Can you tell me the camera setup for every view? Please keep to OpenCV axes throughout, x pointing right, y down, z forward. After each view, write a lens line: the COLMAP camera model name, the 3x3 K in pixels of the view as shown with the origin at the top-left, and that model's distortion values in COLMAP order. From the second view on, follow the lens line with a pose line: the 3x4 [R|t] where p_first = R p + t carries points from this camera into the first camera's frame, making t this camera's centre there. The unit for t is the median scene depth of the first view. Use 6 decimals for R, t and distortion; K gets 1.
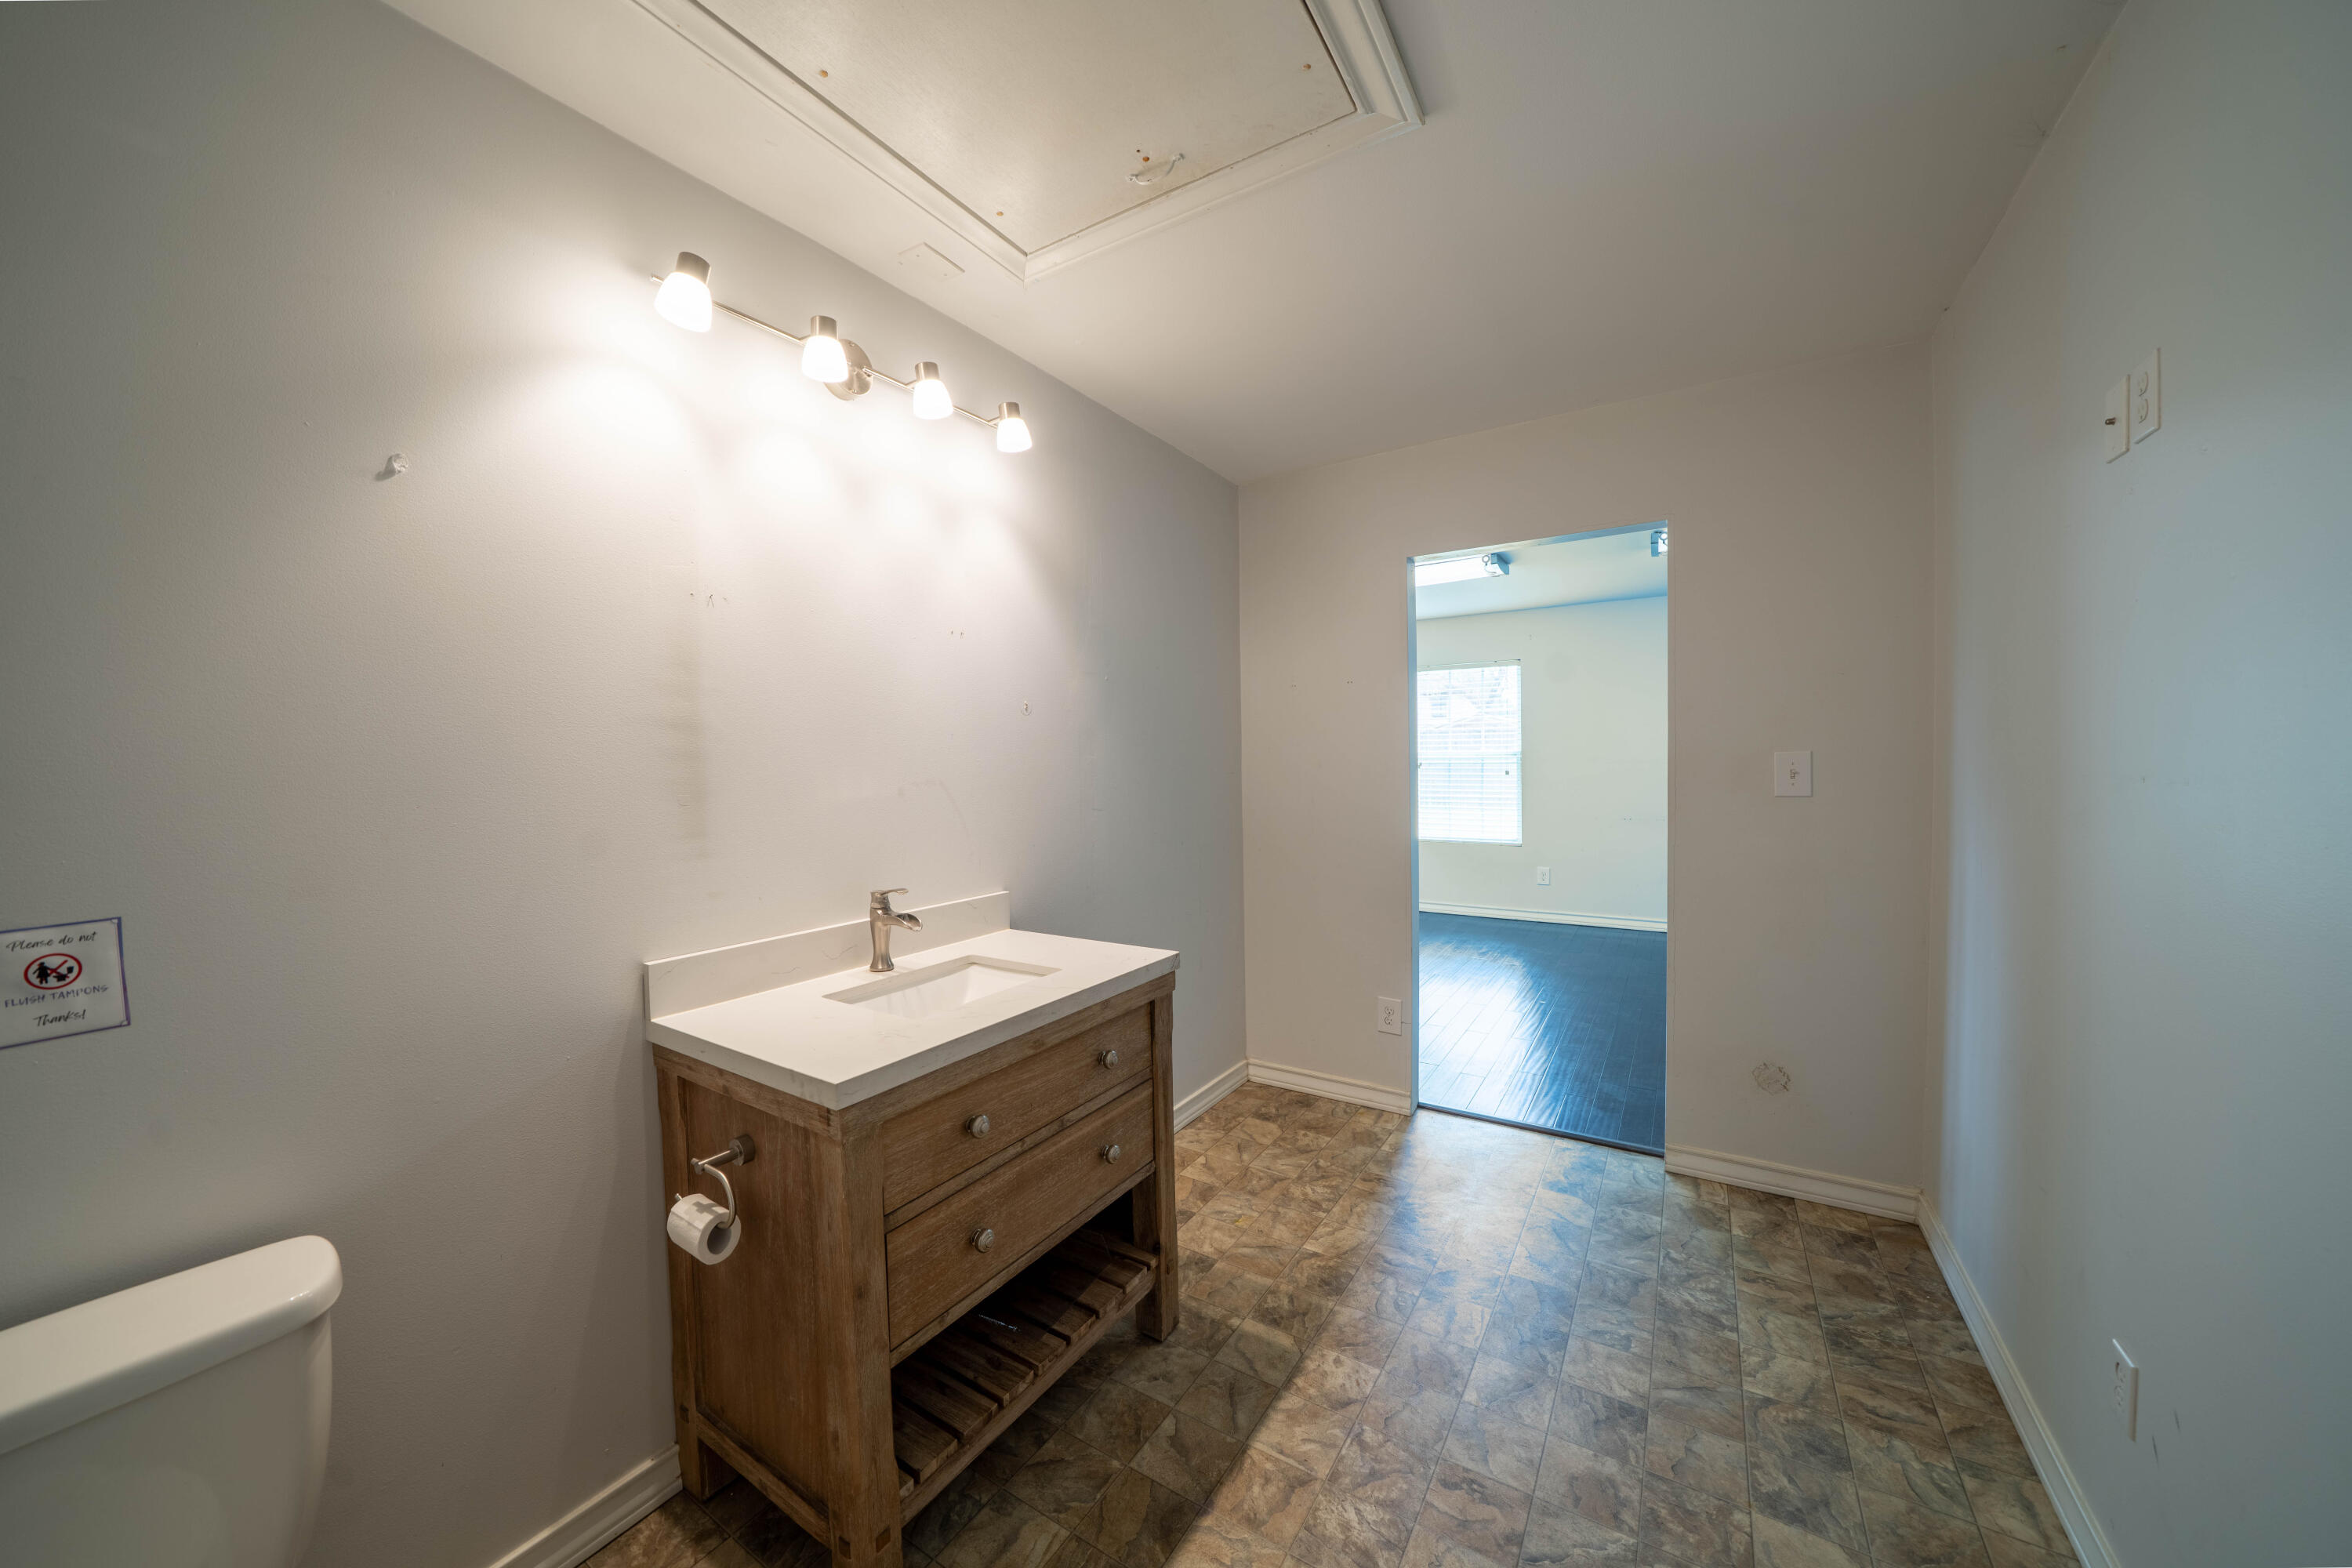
lens RADIAL K [[810.1, 0, 1151.0], [0, 810.1, 785.5], [0, 0, 1]] dist [-0.026862, 0.003295]
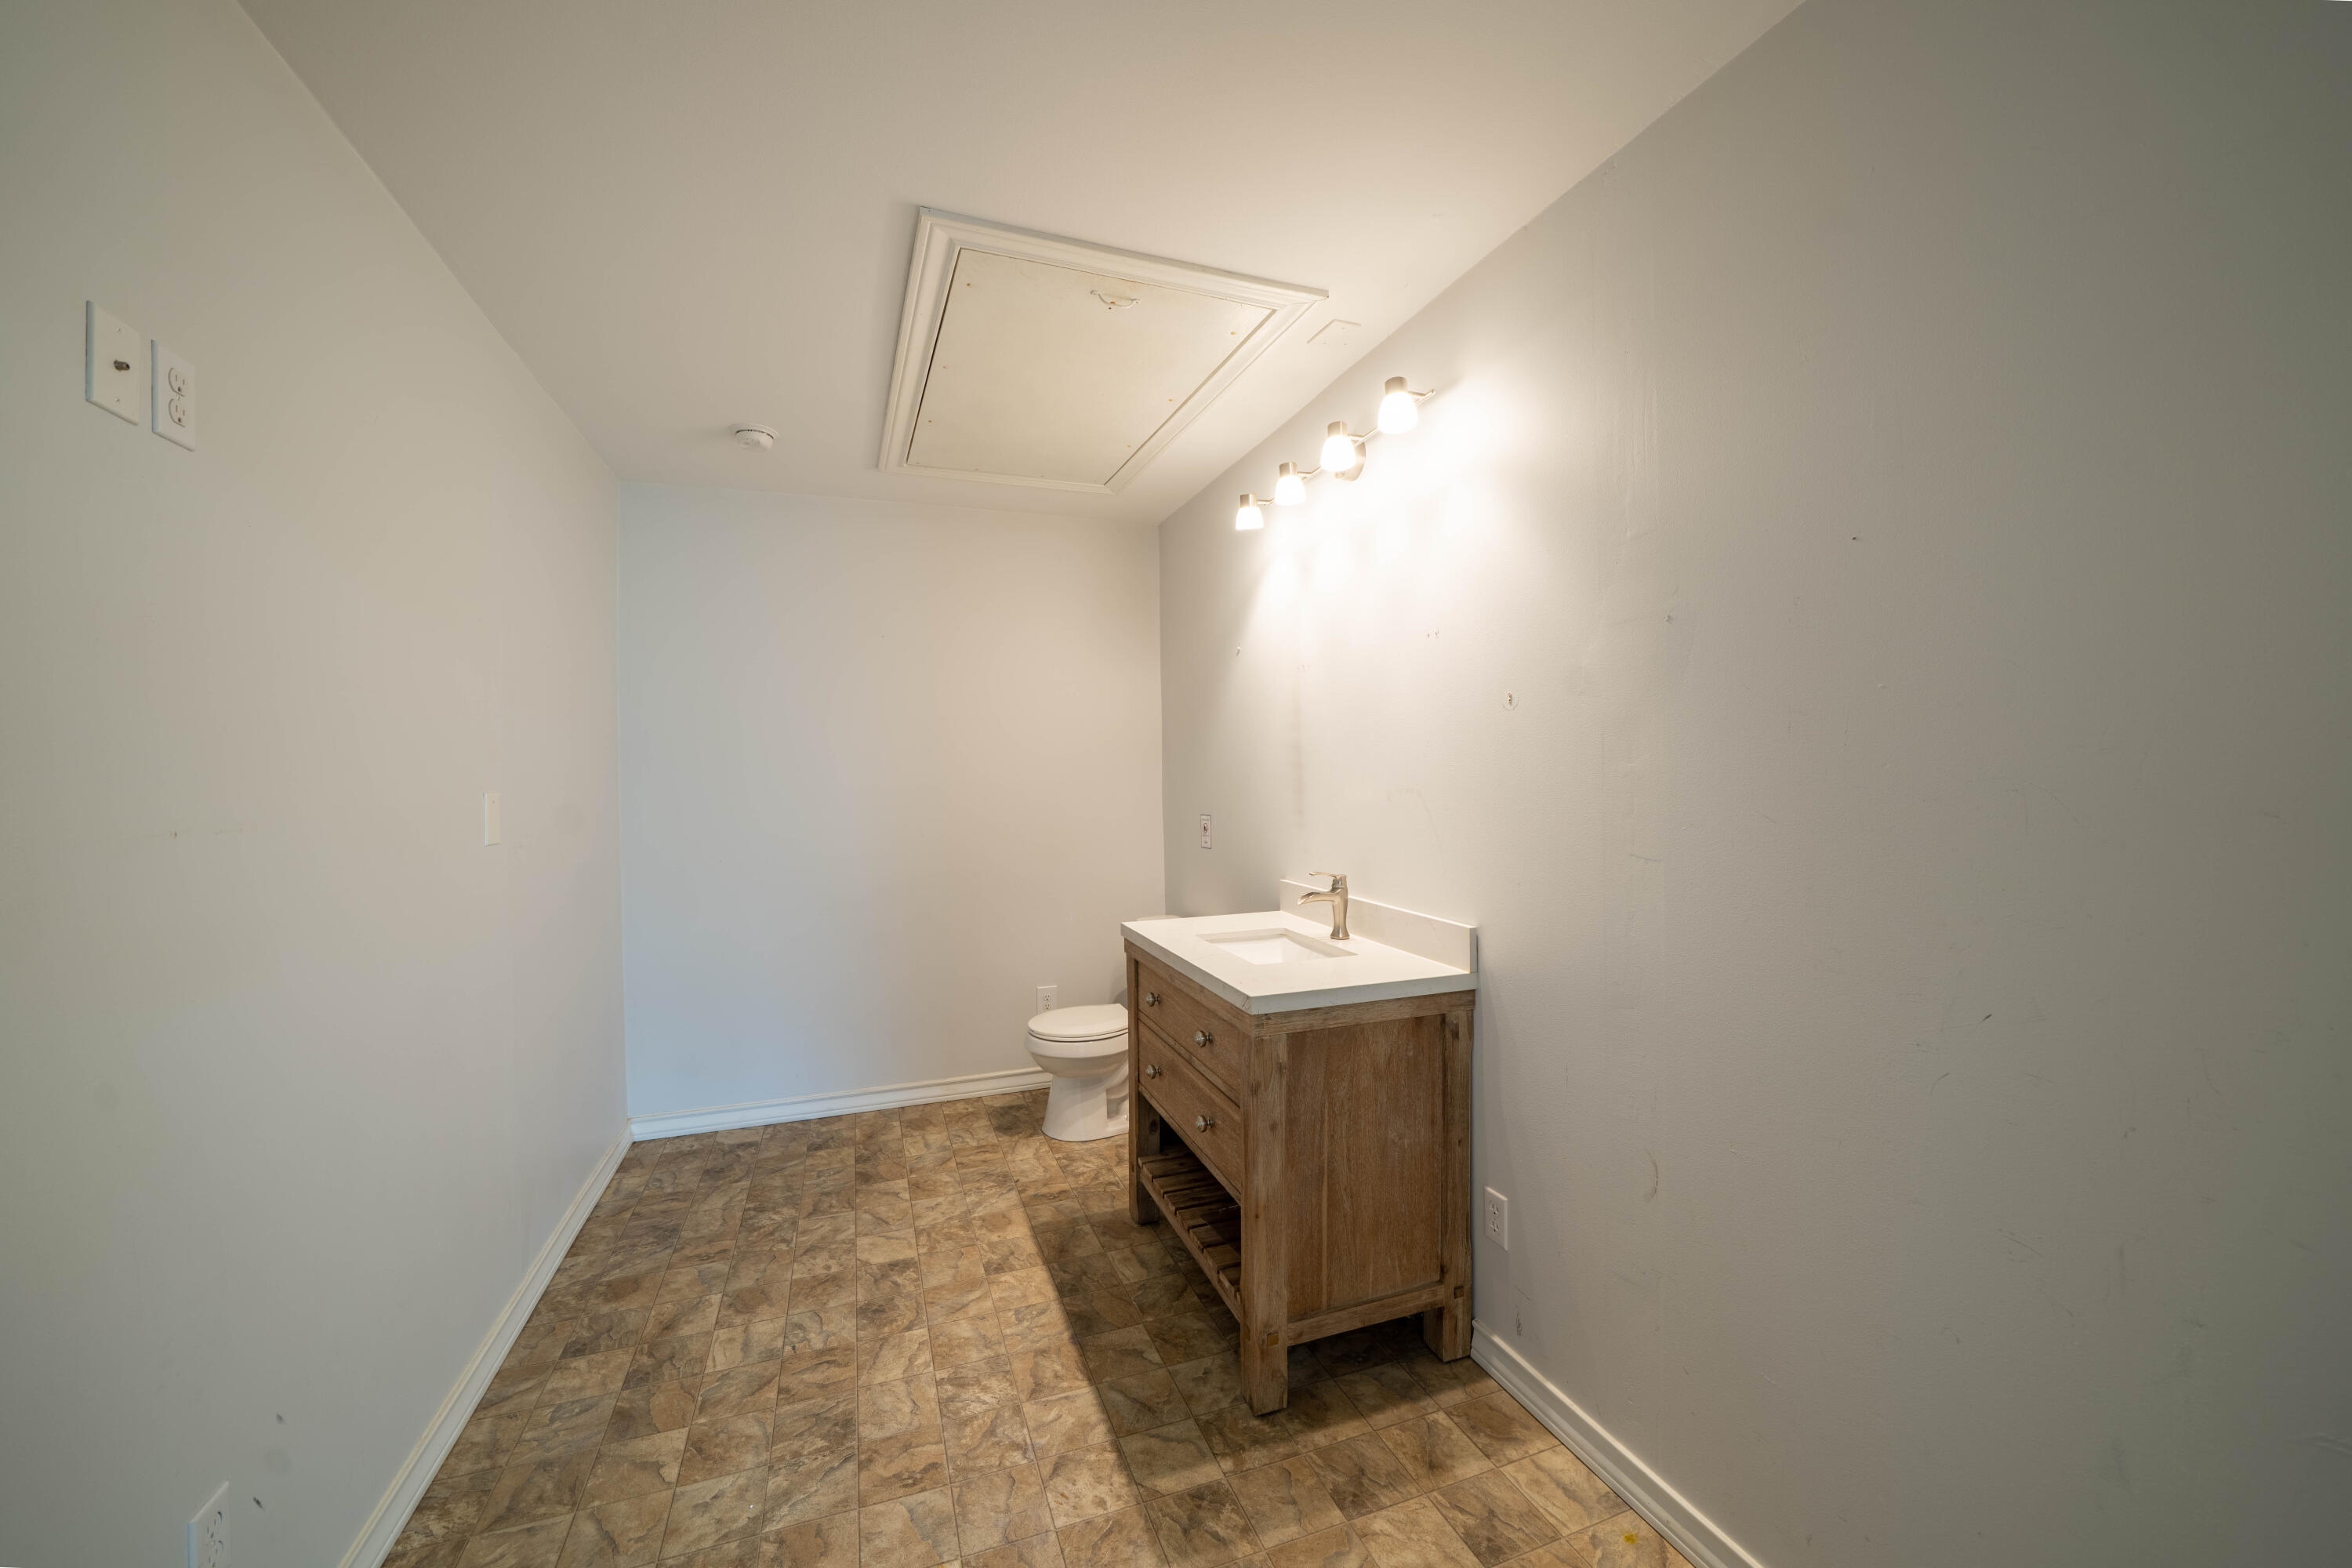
lens RADIAL K [[834.7, 0, 1160.2], [0, 834.7, 784.5], [0, 0, 1]] dist [-0.022354, 0.000120]
pose [[-0.584113, 0.039709, -0.810700, 0.944656], [-0.003895, 0.998654, 0.051721, -0.080347], [0.811663, 0.033369, -0.583172, 1.669814]]
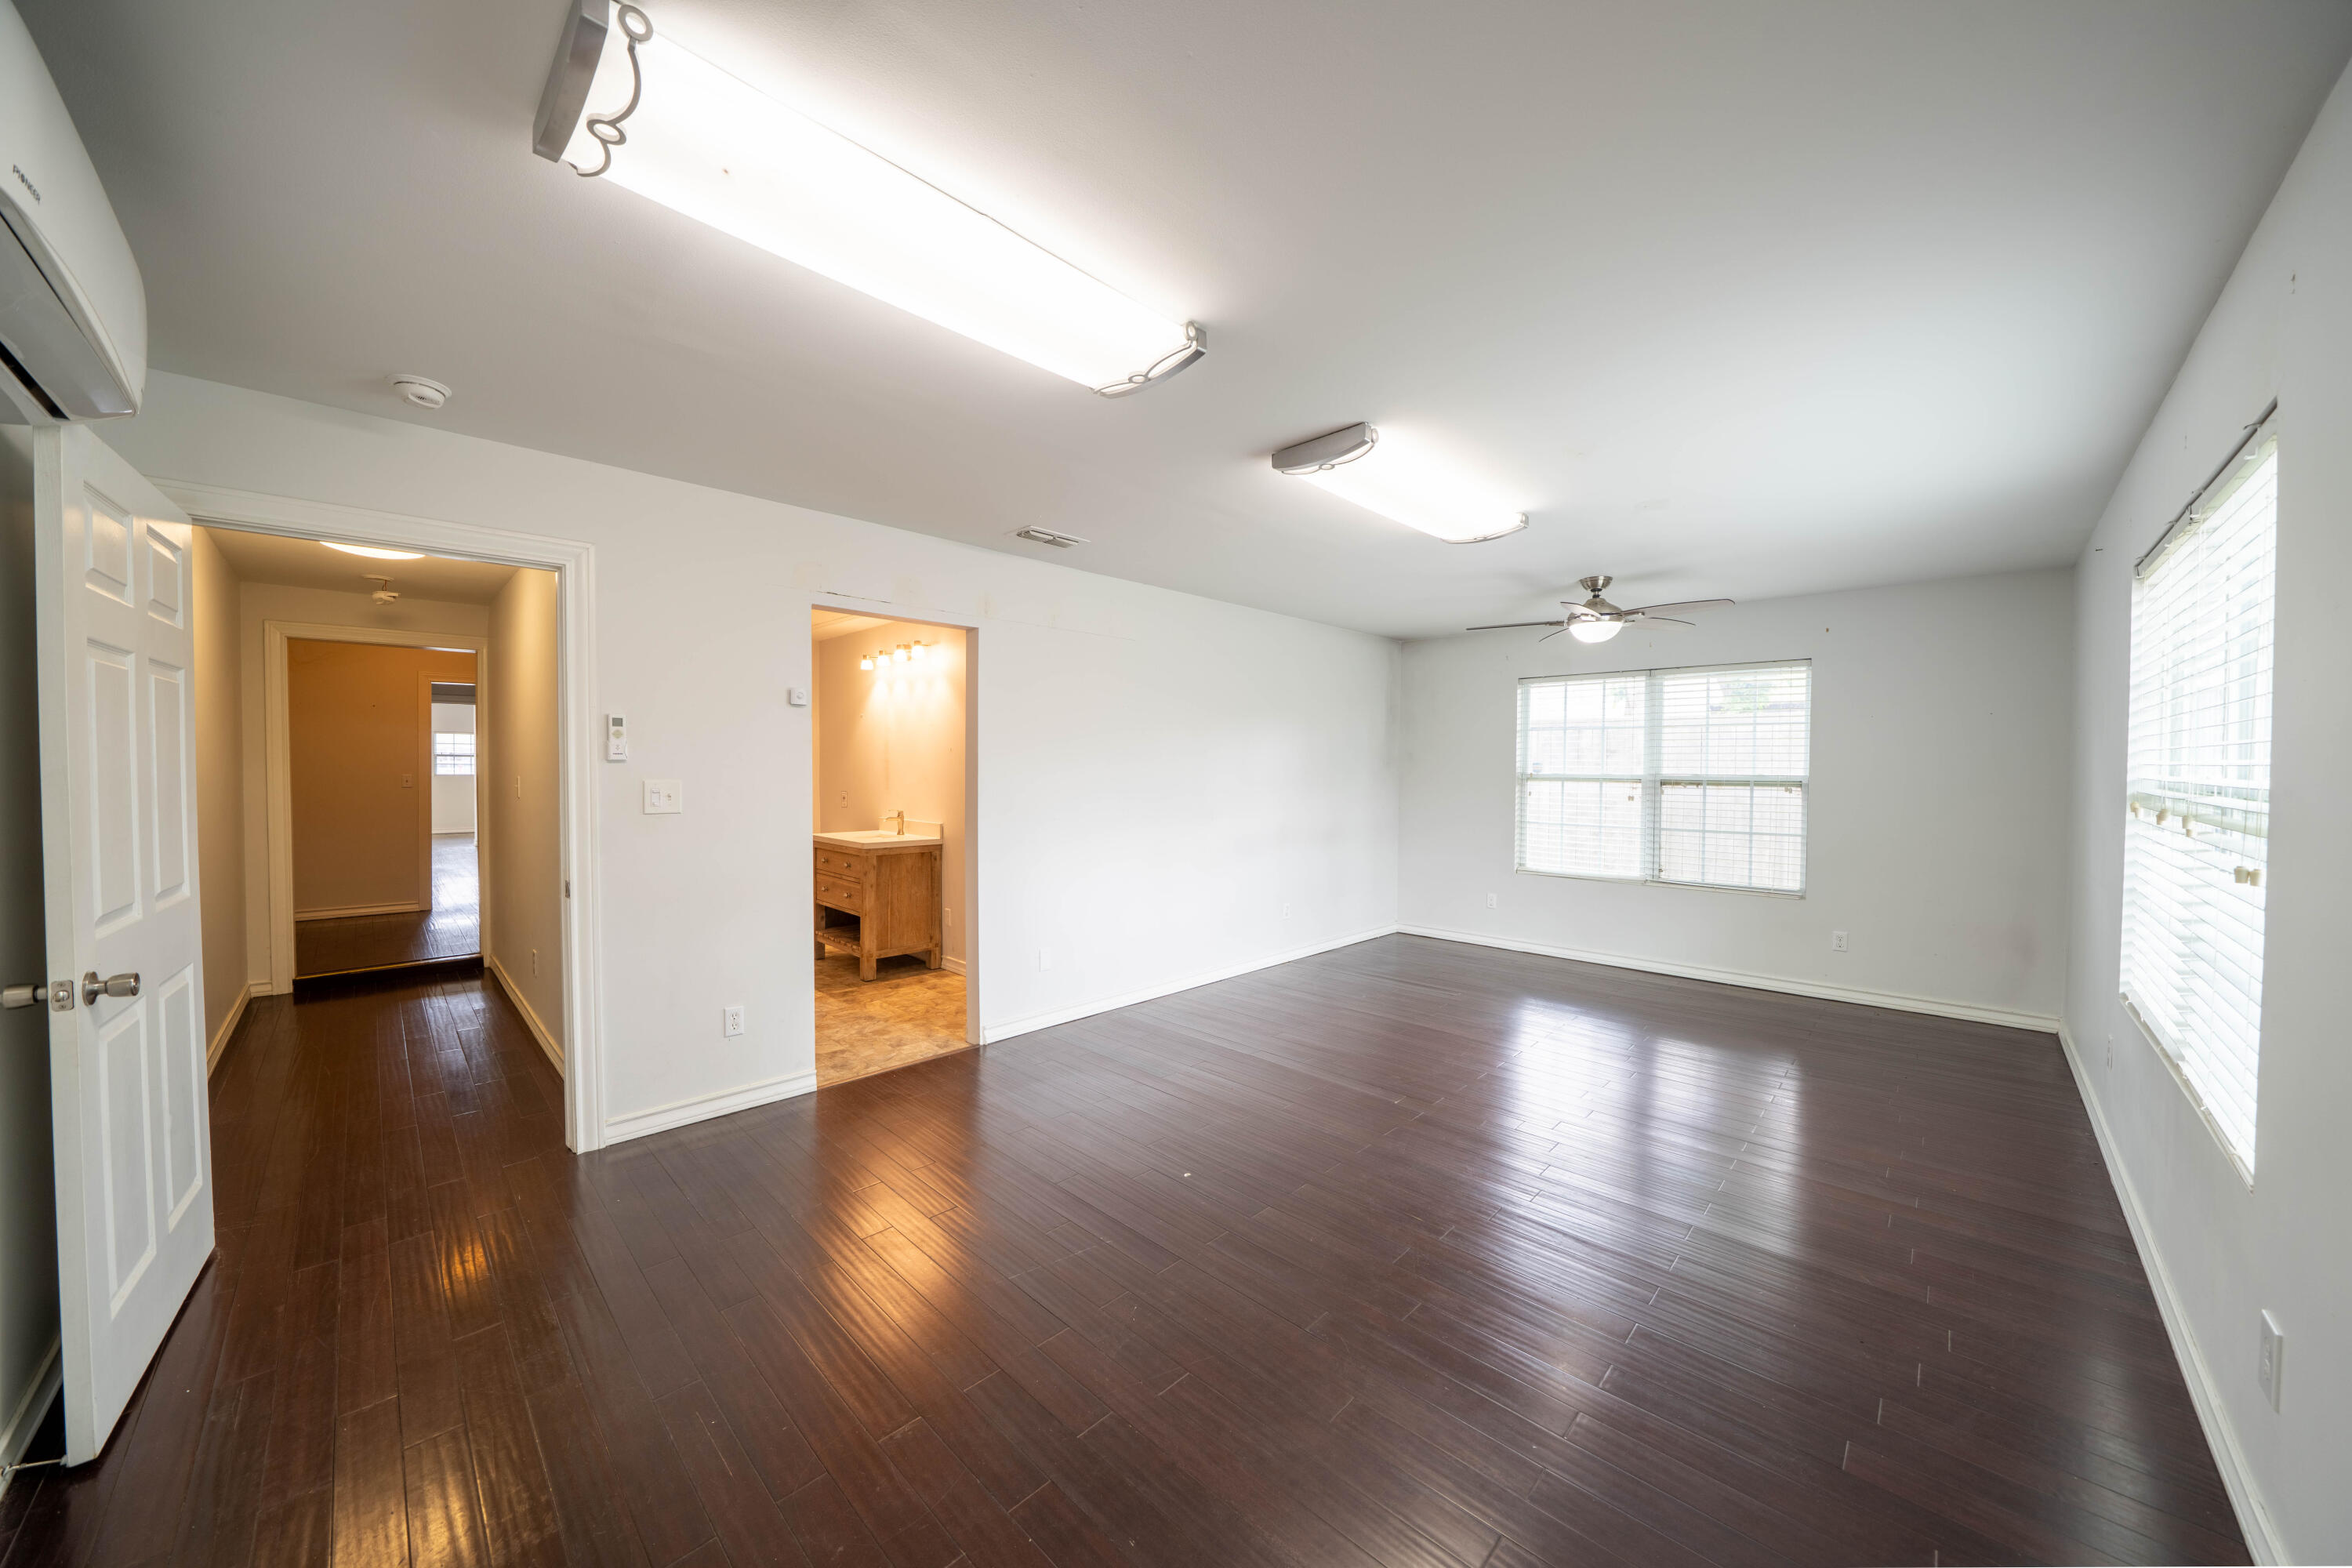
lens RADIAL K [[810.1, 0, 1151.0], [0, 810.1, 785.5], [0, 0, 1]] dist [-0.026862, 0.003295]
pose [[-0.191764, 0.039157, -0.980660, 2.929755], [-0.034114, 0.998334, 0.046534, -0.173463], [0.980848, 0.042378, -0.190109, 2.862986]]
